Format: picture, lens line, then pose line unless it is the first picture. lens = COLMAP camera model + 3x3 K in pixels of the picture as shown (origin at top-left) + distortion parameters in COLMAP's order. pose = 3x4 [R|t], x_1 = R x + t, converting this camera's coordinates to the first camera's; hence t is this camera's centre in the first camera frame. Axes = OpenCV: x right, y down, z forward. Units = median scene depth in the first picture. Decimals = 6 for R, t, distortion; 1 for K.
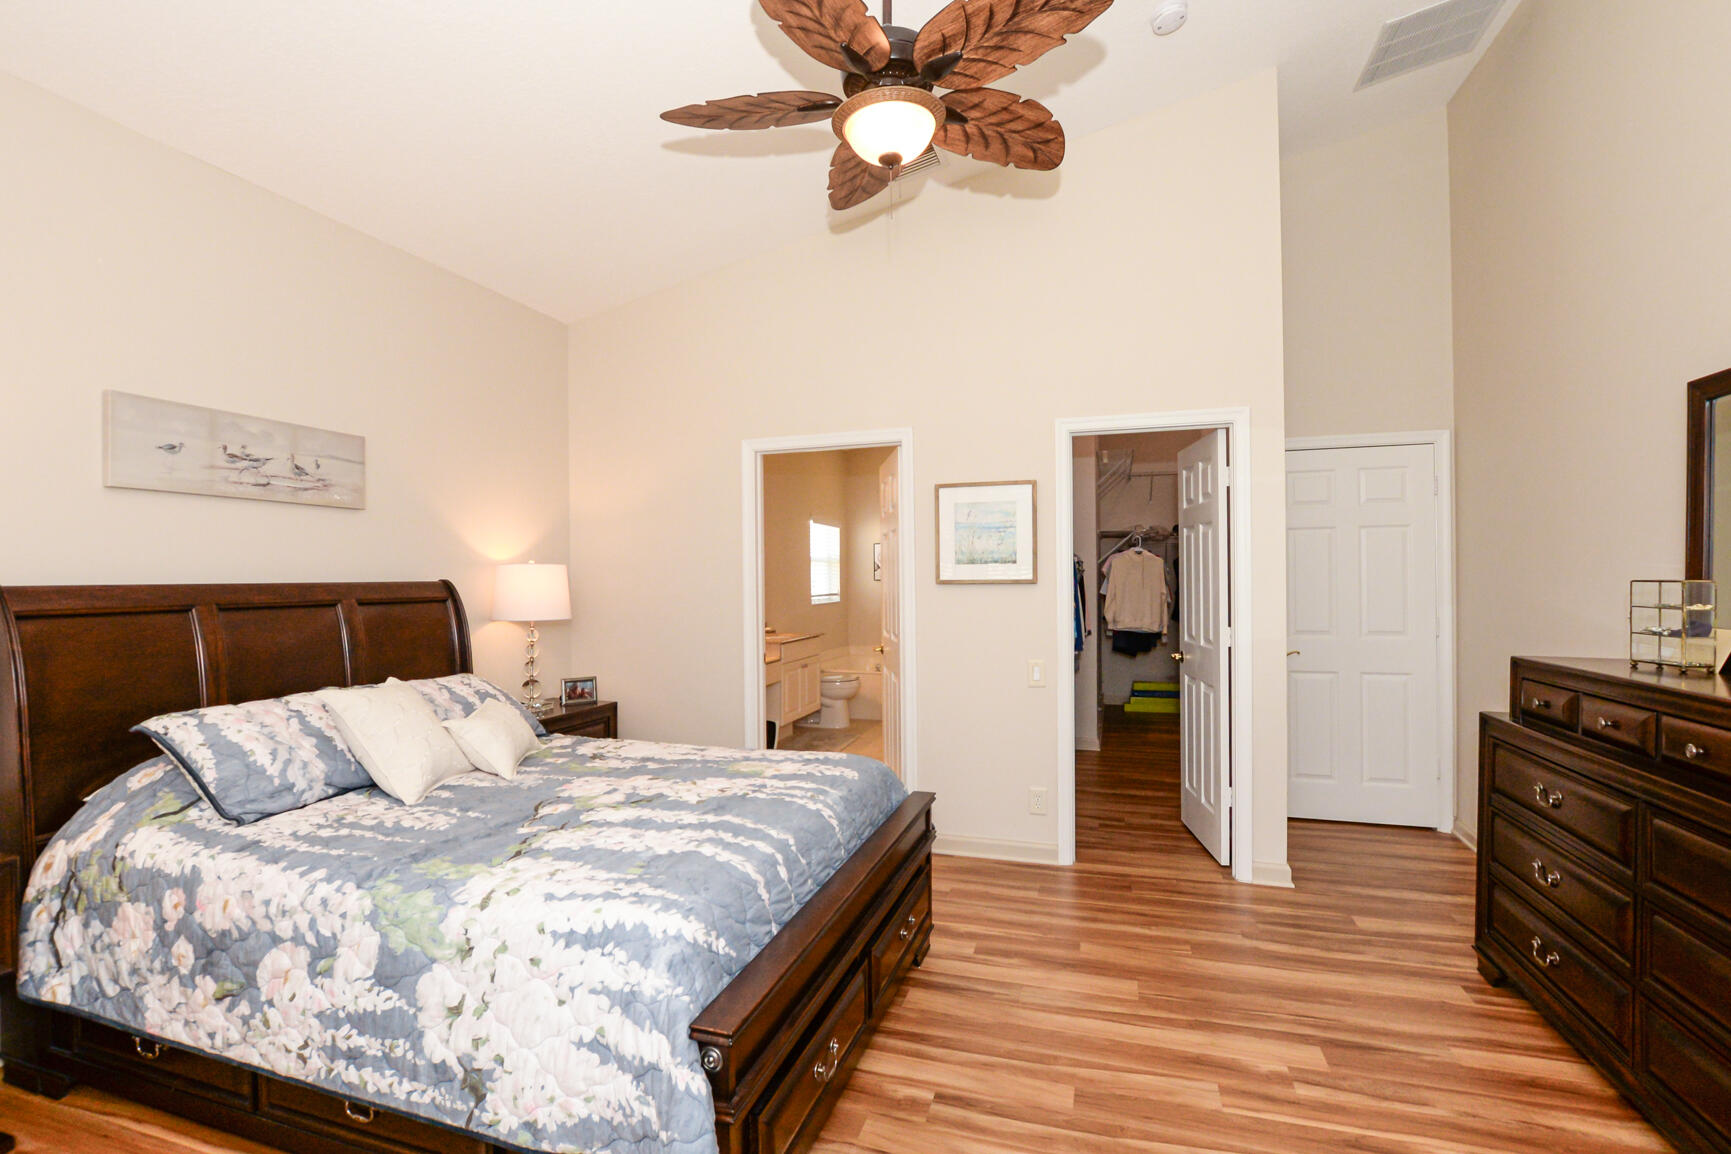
lens RADIAL K [[767.7, 0, 865.5], [0, 767.7, 577.0], [0, 0, 1]] dist [0.000064, 0.000089]
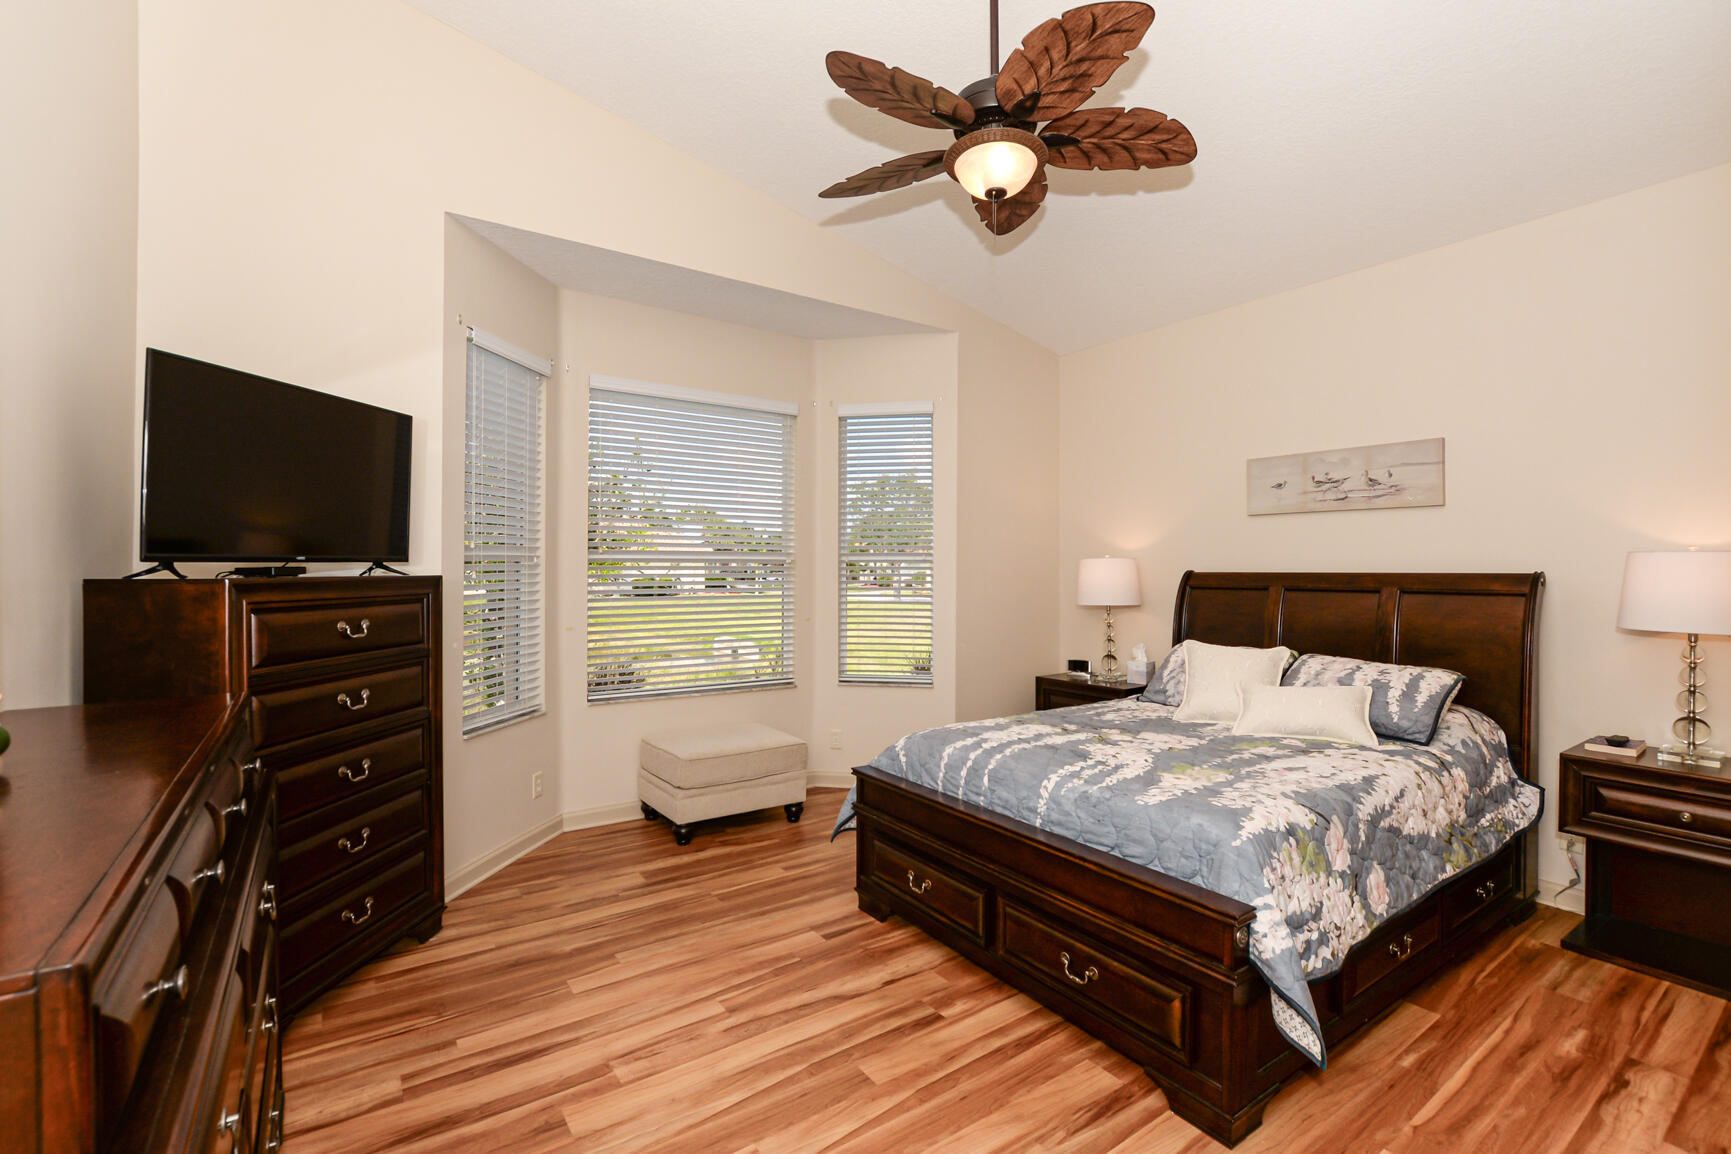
lens RADIAL K [[767.7, 0, 865.5], [0, 767.7, 577.0], [0, 0, 1]] dist [0.000064, 0.000089]
pose [[-0.602562, 0.016252, -0.797906, 0.812848], [-0.000886, 0.999778, 0.021033, -0.013033], [0.798071, 0.013381, -0.602414, 1.203280]]
